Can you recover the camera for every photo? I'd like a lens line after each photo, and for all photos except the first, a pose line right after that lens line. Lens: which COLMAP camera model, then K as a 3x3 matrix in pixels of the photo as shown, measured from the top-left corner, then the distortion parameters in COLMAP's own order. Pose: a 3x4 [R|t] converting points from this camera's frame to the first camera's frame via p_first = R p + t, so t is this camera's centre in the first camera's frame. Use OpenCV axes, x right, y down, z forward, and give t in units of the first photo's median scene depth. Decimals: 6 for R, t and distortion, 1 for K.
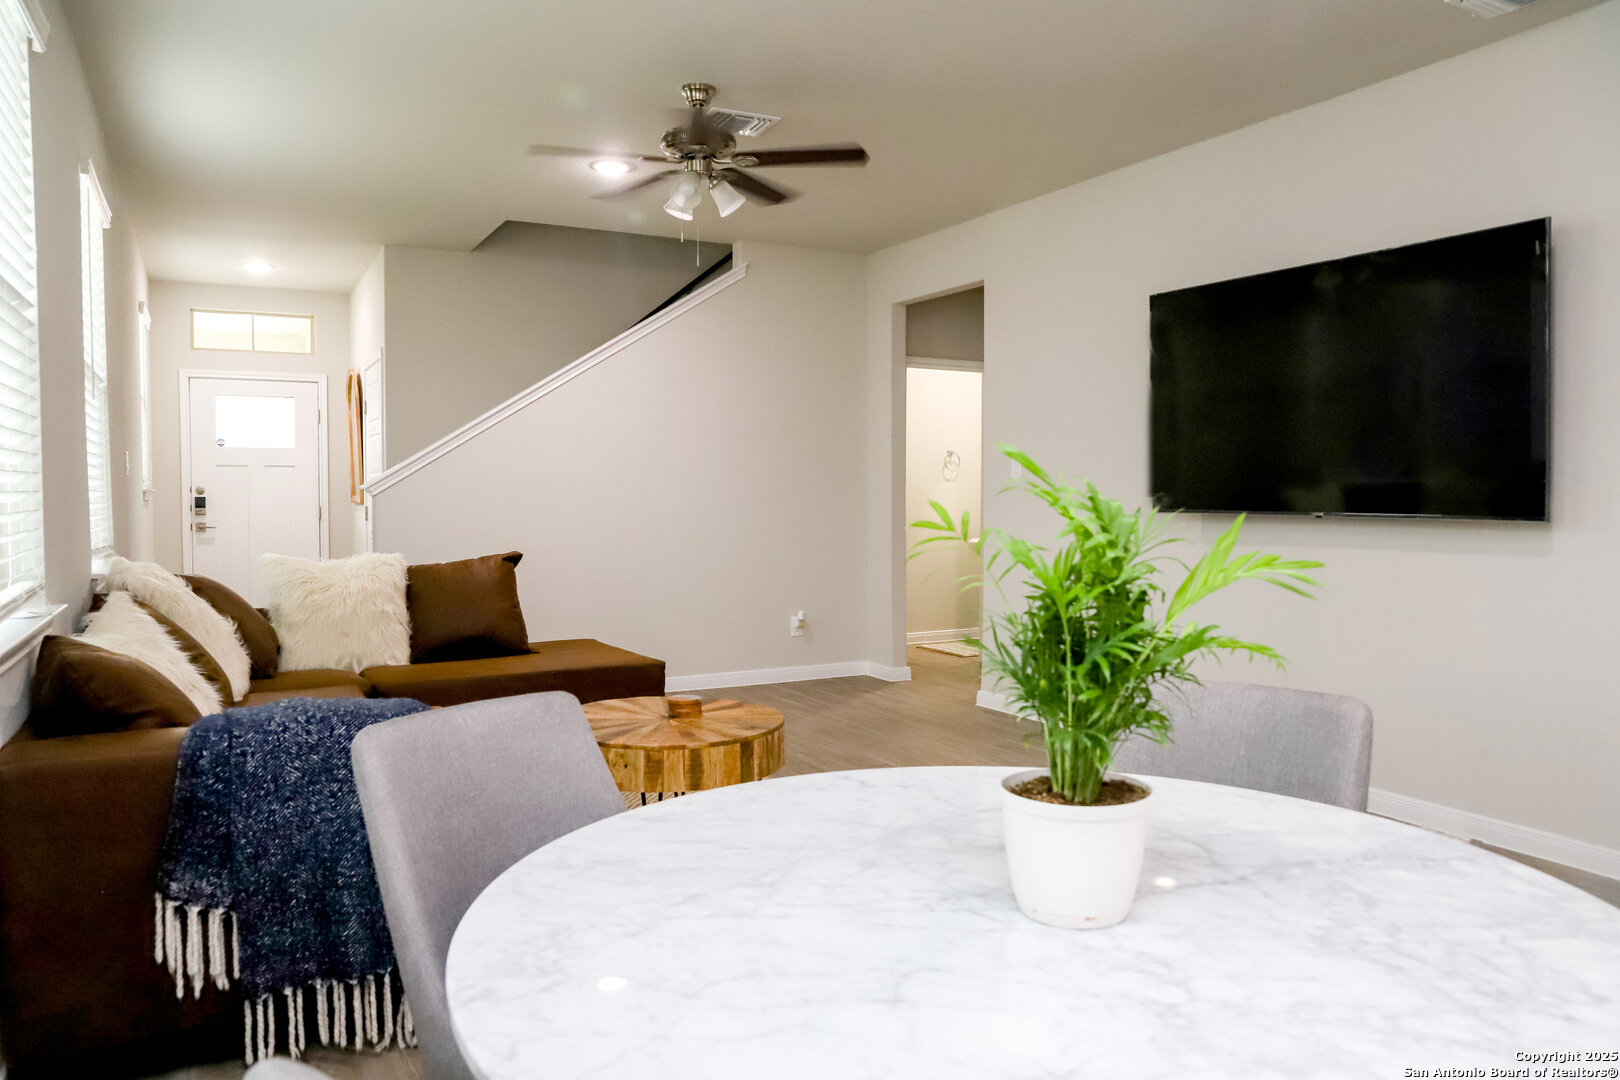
lens RADIAL K [[1106.6, 0, 810.0], [0, 1106.6, 540.0], [0, 0, 1]] dist [-0.069573, 0.000053]
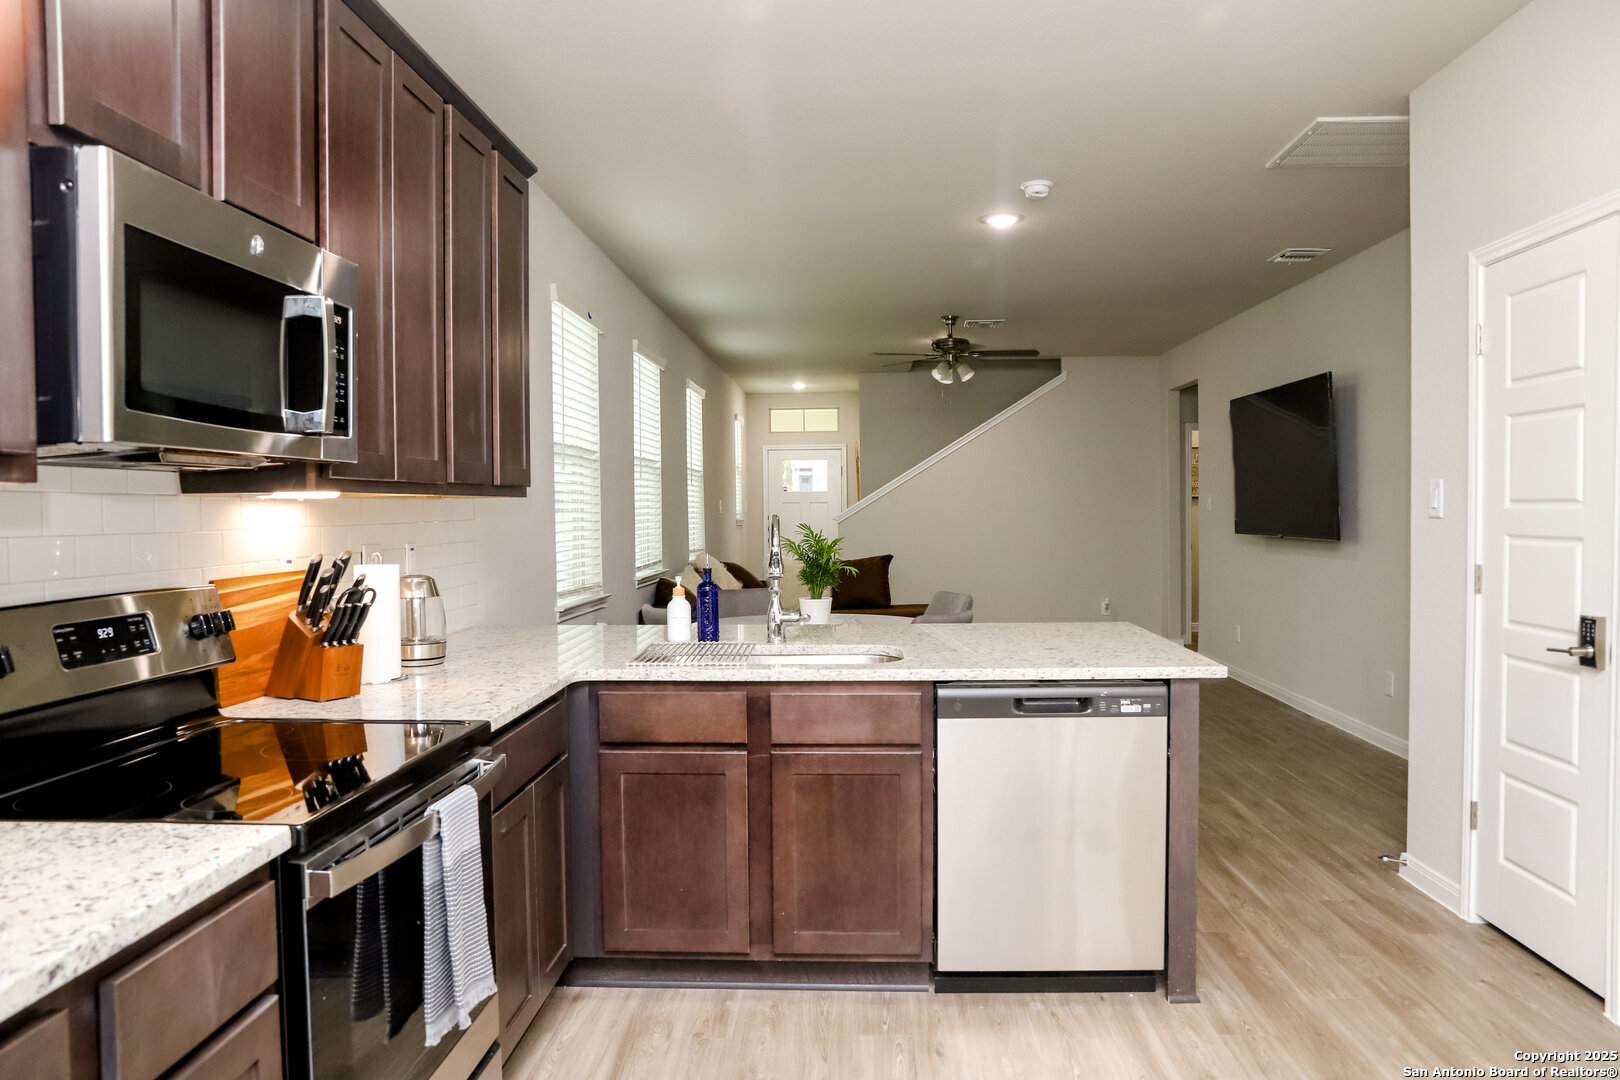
lens RADIAL K [[1106.6, 0, 810.0], [0, 1106.6, 540.0], [0, 0, 1]] dist [-0.069573, 0.000053]
pose [[0.850753, 0.006676, -0.525524, 0.492150], [-0.011999, 0.999905, -0.006723, -0.000077], [0.525429, 0.012026, 0.850752, -0.546416]]
